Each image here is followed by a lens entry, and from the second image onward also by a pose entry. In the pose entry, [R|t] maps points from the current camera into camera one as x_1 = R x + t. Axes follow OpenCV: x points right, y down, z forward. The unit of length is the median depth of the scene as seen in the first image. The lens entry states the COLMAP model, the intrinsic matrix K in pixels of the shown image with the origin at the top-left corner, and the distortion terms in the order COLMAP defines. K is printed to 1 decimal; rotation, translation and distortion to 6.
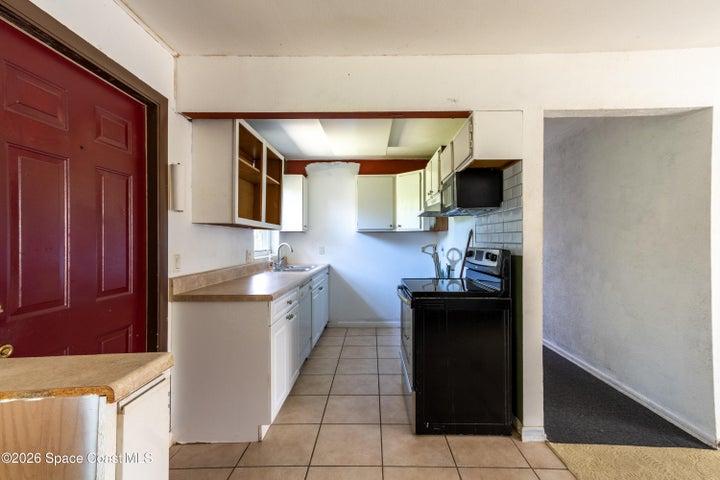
lens RADIAL K [[318.7, 0, 366.8], [0, 318.7, 239.4], [0, 0, 1]] dist [0.014747, 0.008851]
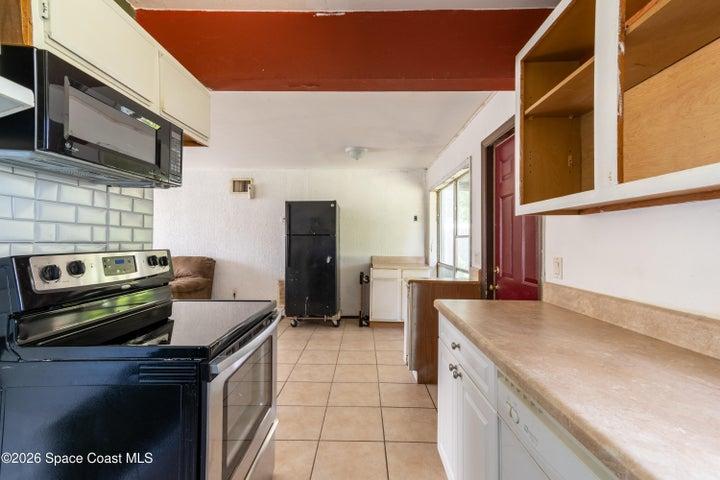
lens RADIAL K [[318.7, 0, 353.5], [0, 318.7, 239.4], [0, 0, 1]] dist [0.014747, 0.008851]
pose [[-0.999935, -0.004860, 0.010287, -0.050819], [-0.004972, 0.999928, -0.010885, 0.007854], [-0.010233, -0.010936, -0.999888, 1.337740]]
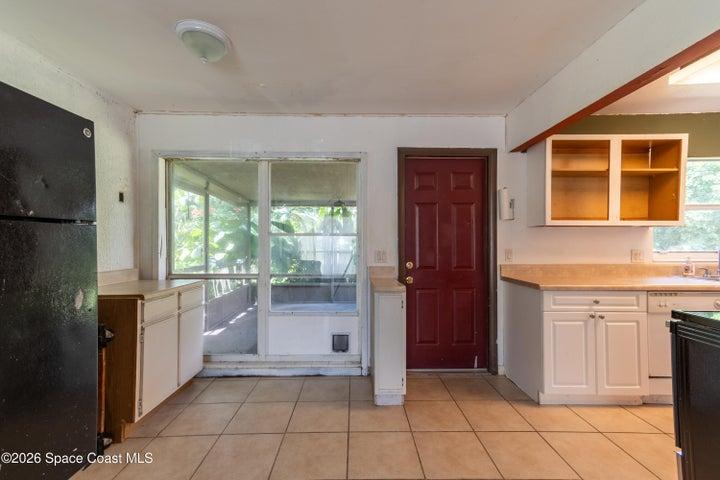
lens RADIAL K [[318.7, 0, 361.4], [0, 318.7, 239.3], [0, 0, 1]] dist [0.014747, 0.008851]
pose [[0.032537, -0.004843, -0.999459, 0.615356], [0.005282, 0.999975, -0.004674, 0.003020], [0.999457, -0.005127, 0.032562, 0.205024]]
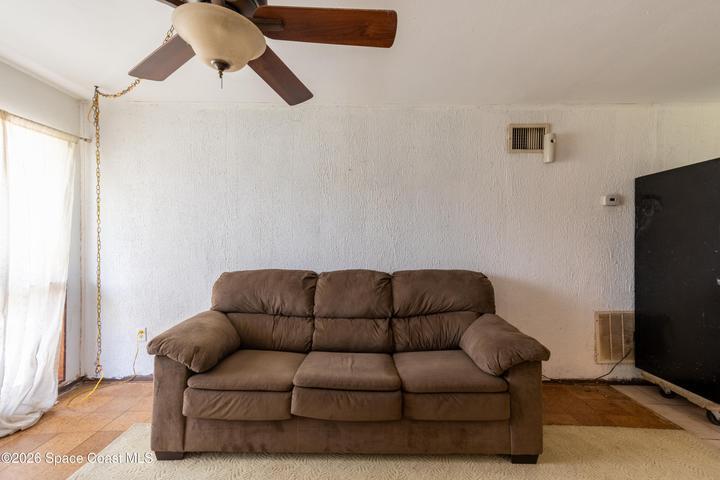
lens RADIAL K [[318.7, 0, 358.1], [0, 318.7, 243.6], [0, 0, 1]] dist [0.014747, 0.008851]
pose [[-0.999942, -0.007528, -0.007725, 1.149966], [-0.007613, 0.999910, 0.011029, 0.000936], [0.007641, 0.011087, -0.999909, 0.496213]]
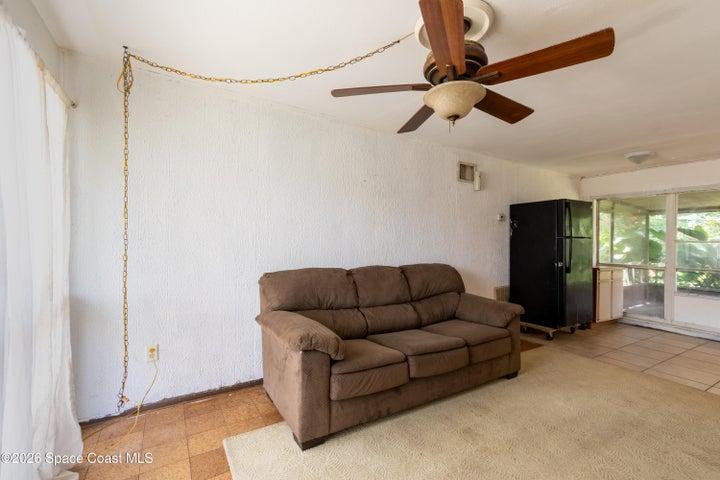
lens RADIAL K [[318.7, 0, 357.8], [0, 318.7, 242.6], [0, 0, 1]] dist [0.014747, 0.008851]
pose [[-0.845321, -0.011873, -0.534126, 1.814696], [-0.015107, 0.999884, 0.001683, 0.005990], [0.534044, 0.009492, -0.845403, 0.473223]]
